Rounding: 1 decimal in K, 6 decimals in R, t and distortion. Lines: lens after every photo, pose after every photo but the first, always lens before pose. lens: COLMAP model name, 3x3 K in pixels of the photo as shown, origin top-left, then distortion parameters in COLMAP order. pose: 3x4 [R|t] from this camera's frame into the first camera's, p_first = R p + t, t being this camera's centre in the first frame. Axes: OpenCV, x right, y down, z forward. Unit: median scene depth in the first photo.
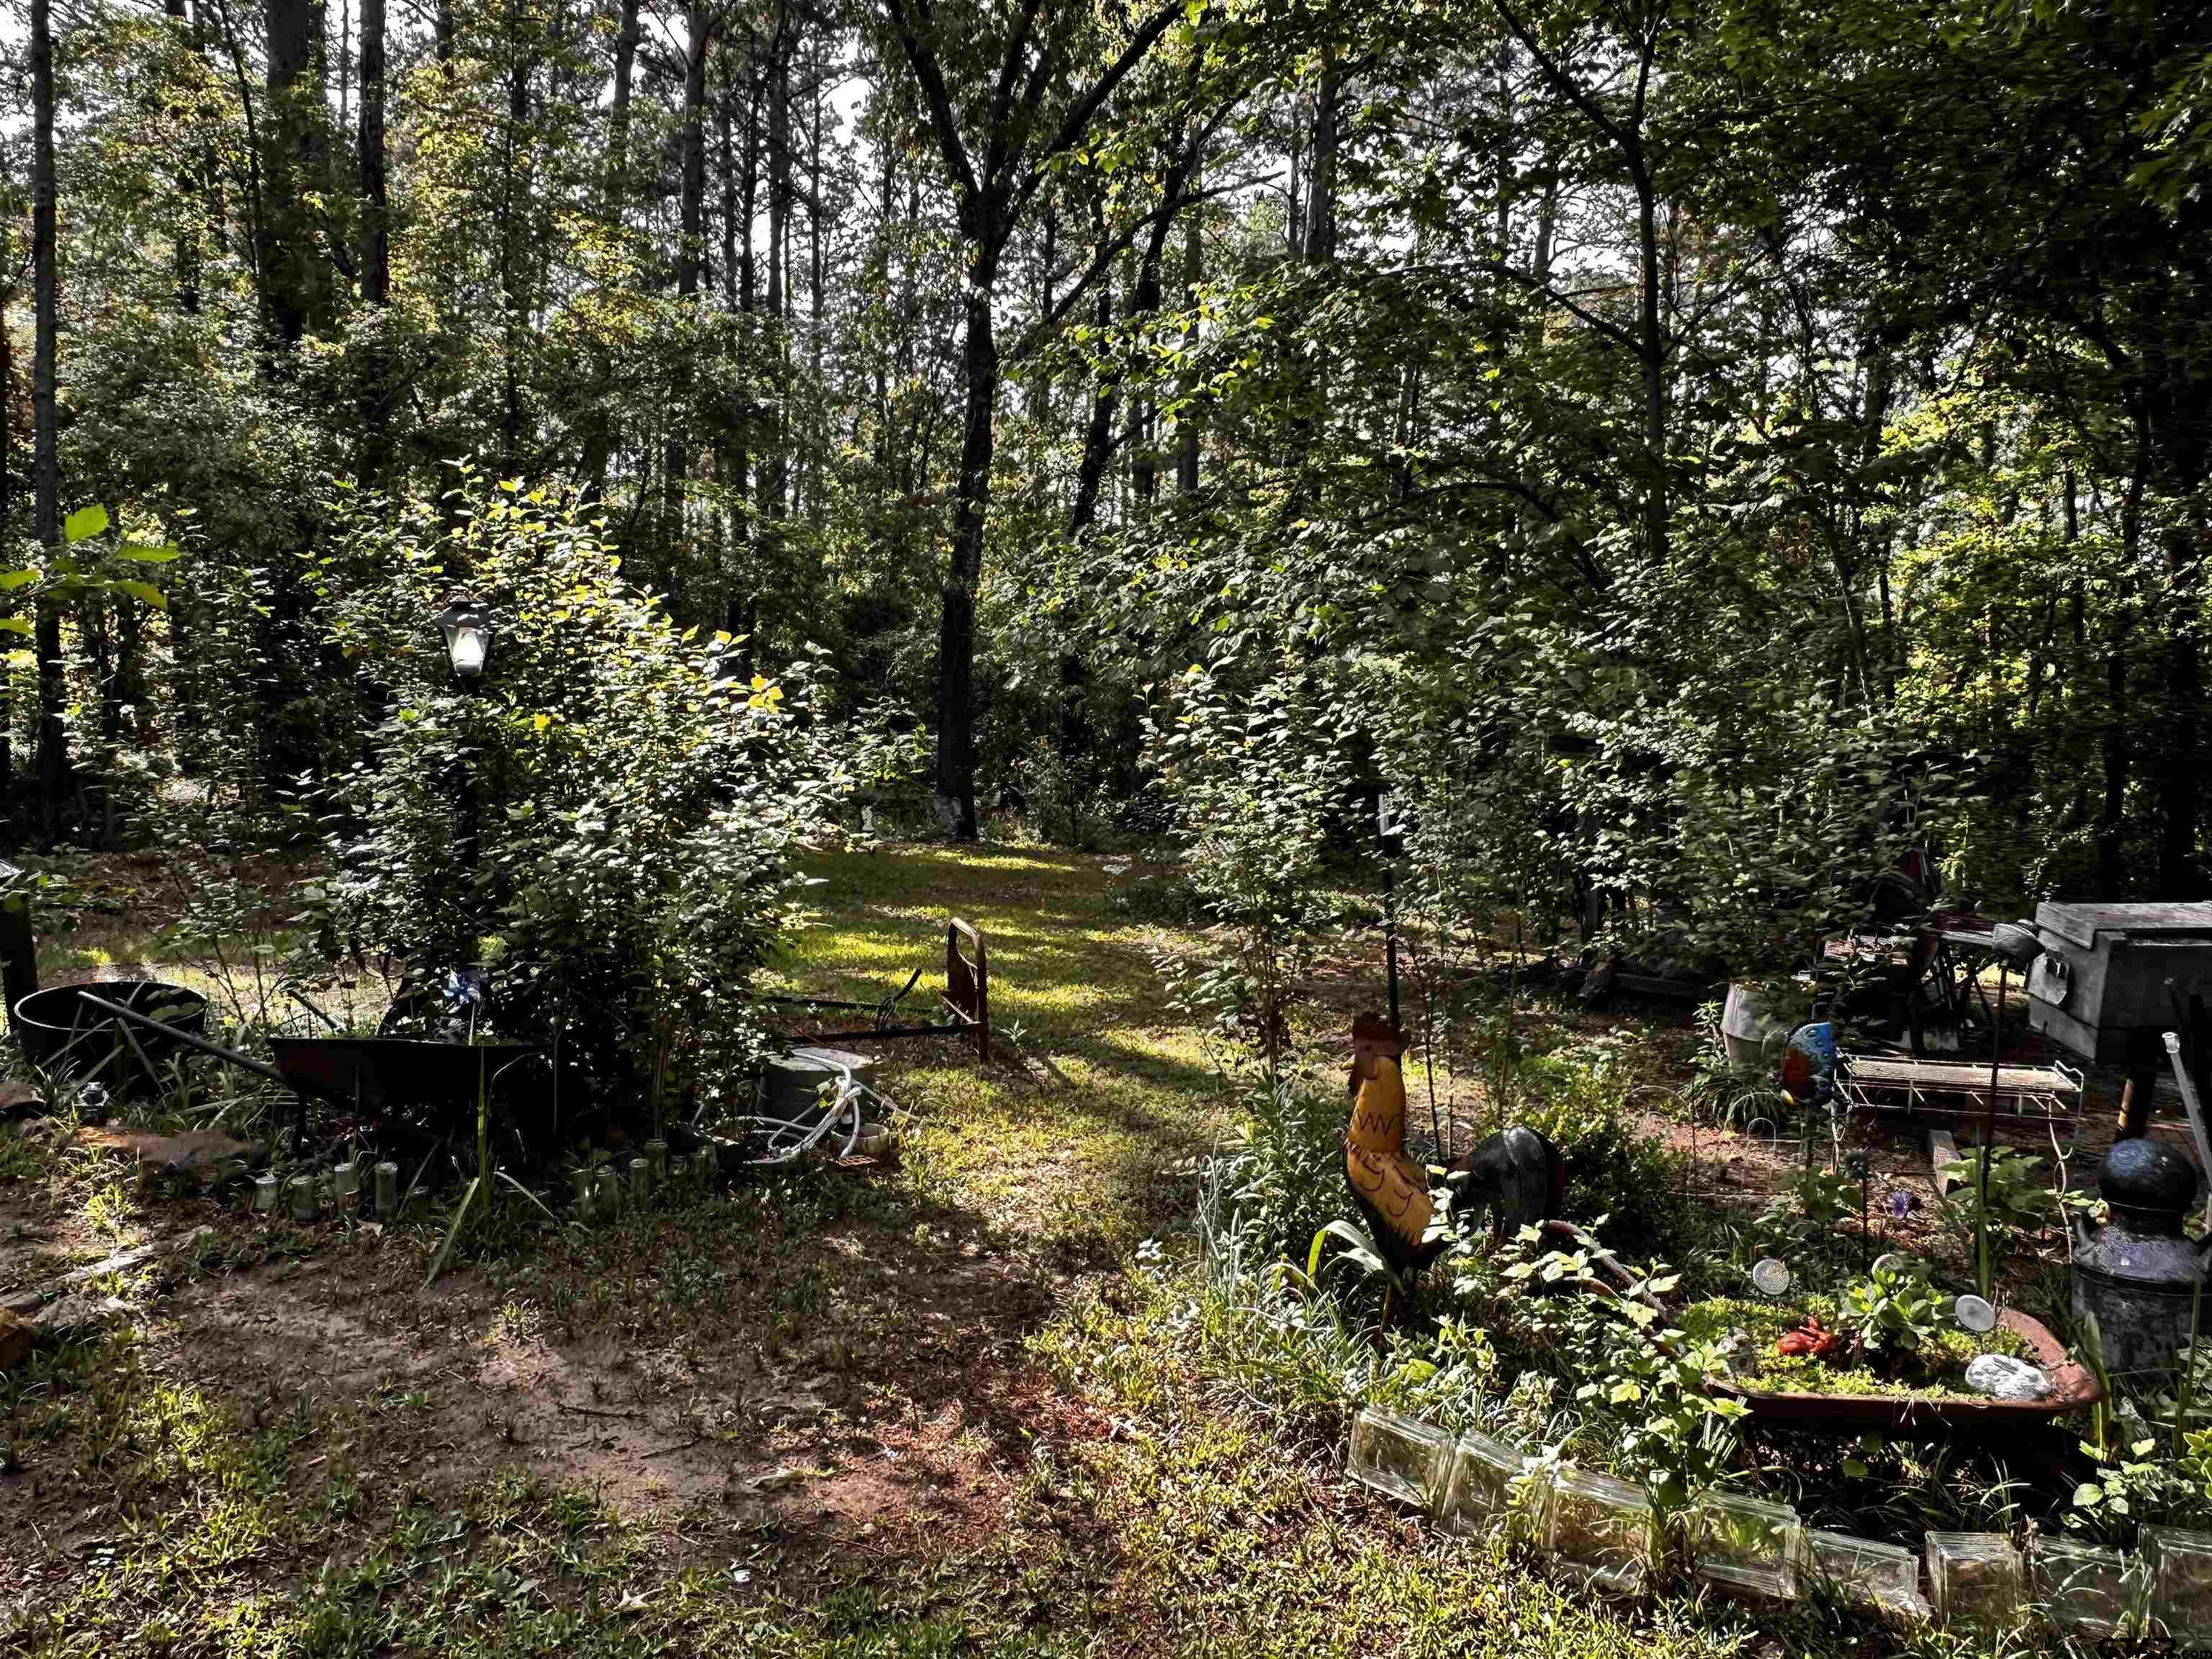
lens RADIAL K [[1571.8, 0, 1105.1], [0, 1571.8, 825.8], [0, 0, 1]] dist [0.044818, -0.045824]
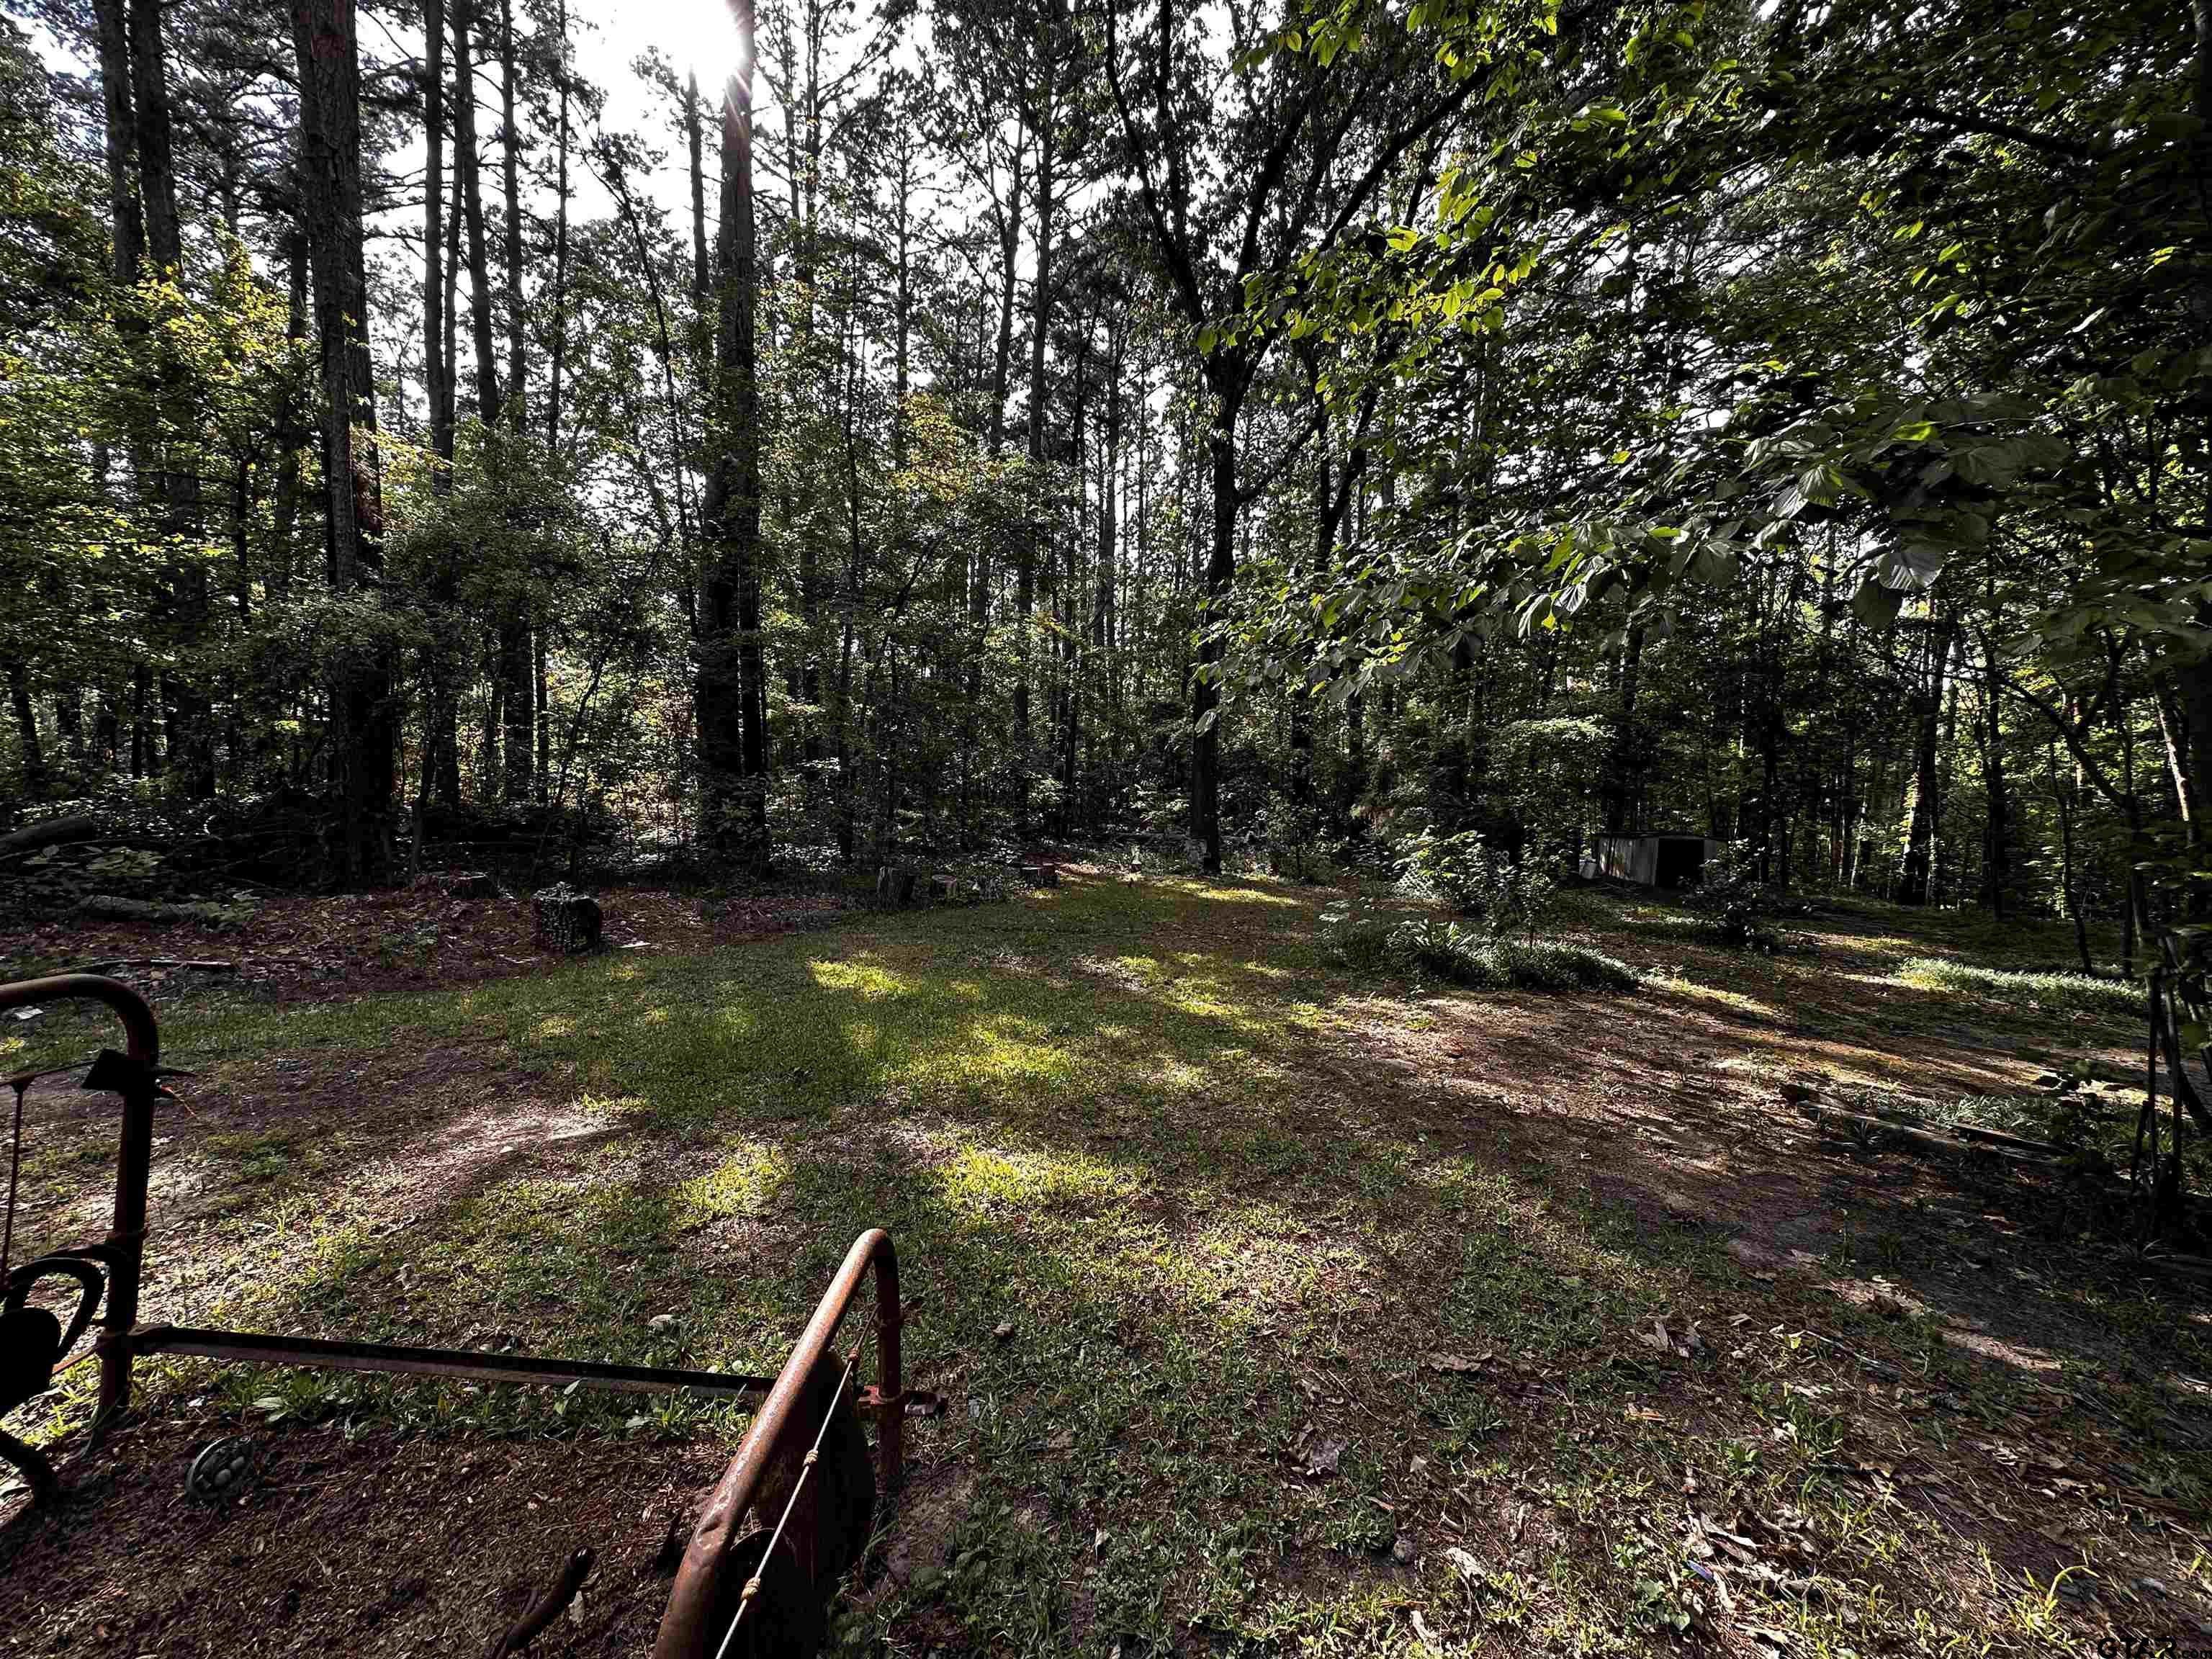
lens RADIAL K [[895.2, 0, 1110.5], [0, 895.2, 836.3], [0, 0, 1]] dist [-0.001357, 0.000703]
pose [[0.971753, 0.005437, -0.235937, 0.002737], [-0.008196, 0.999909, -0.010716, -0.011928], [0.235857, 0.012347, 0.971709, 0.279419]]
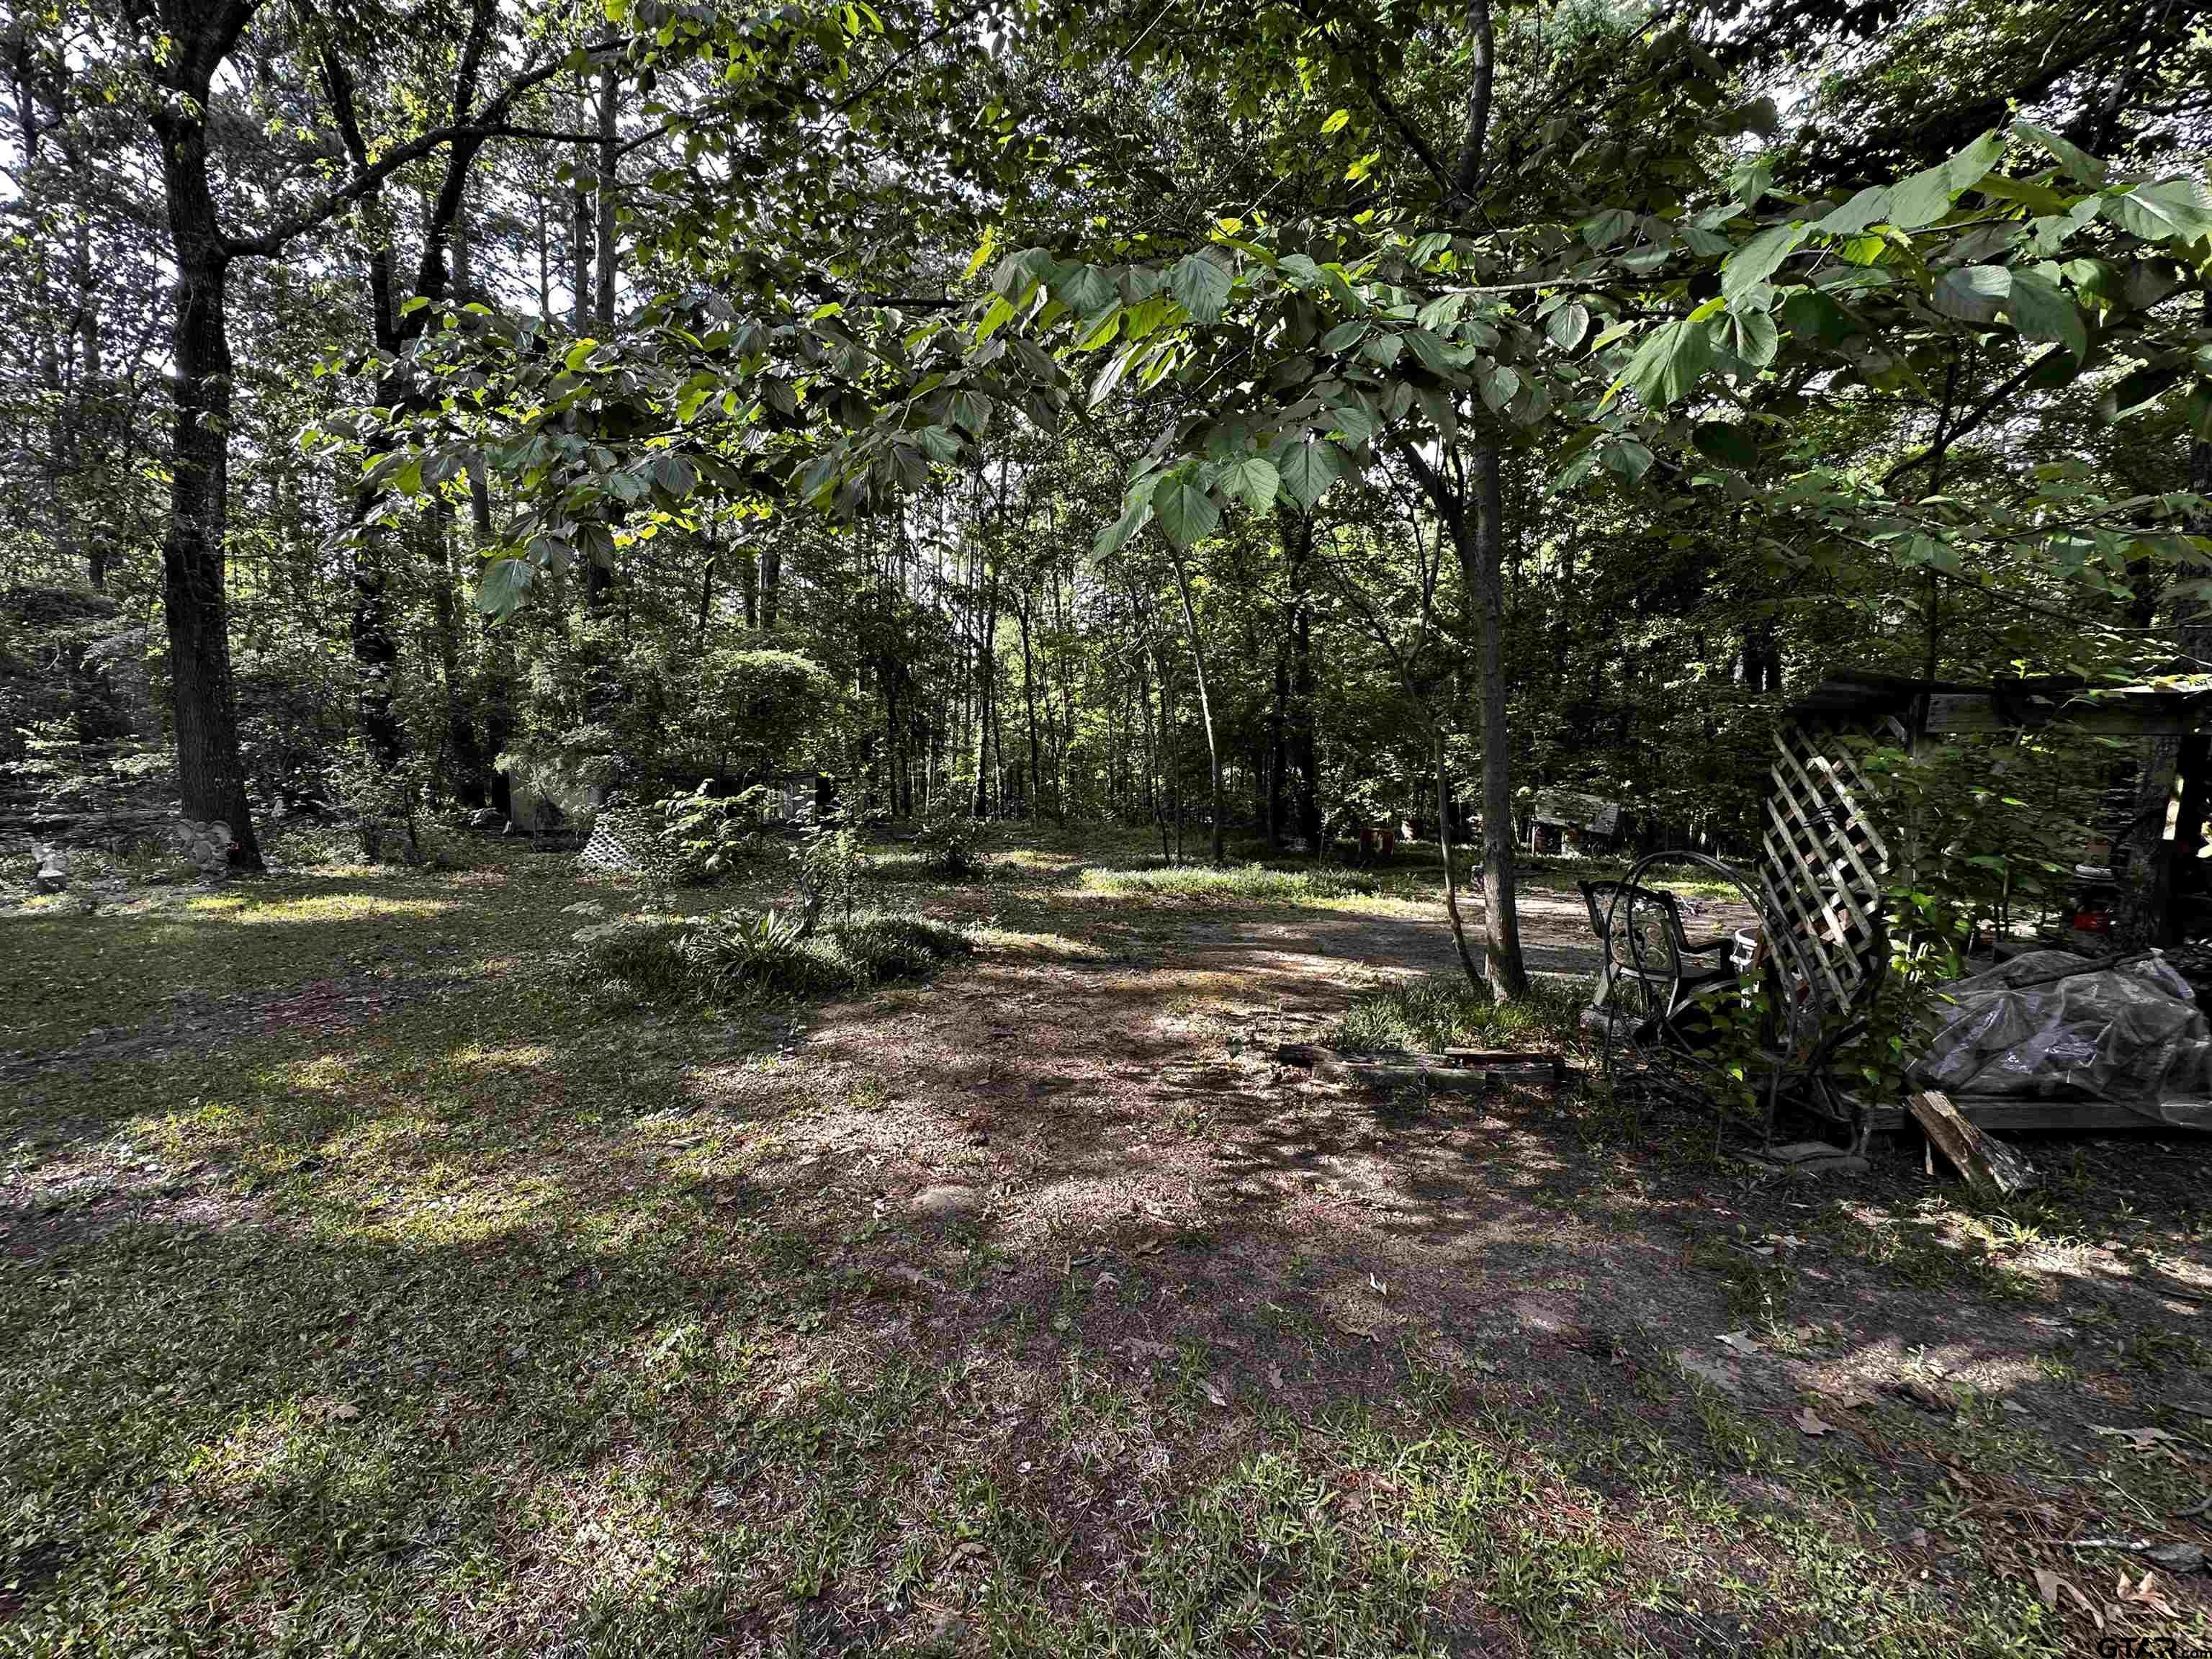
lens RADIAL K [[895.2, 0, 1107.9], [0, 895.2, 822.3], [0, 0, 1]] dist [-0.001357, 0.000703]
pose [[0.769723, -0.081028, 0.633215, -0.038739], [0.055614, 0.996652, 0.059931, -0.018949], [-0.635951, -0.010915, 0.771652, 0.399464]]
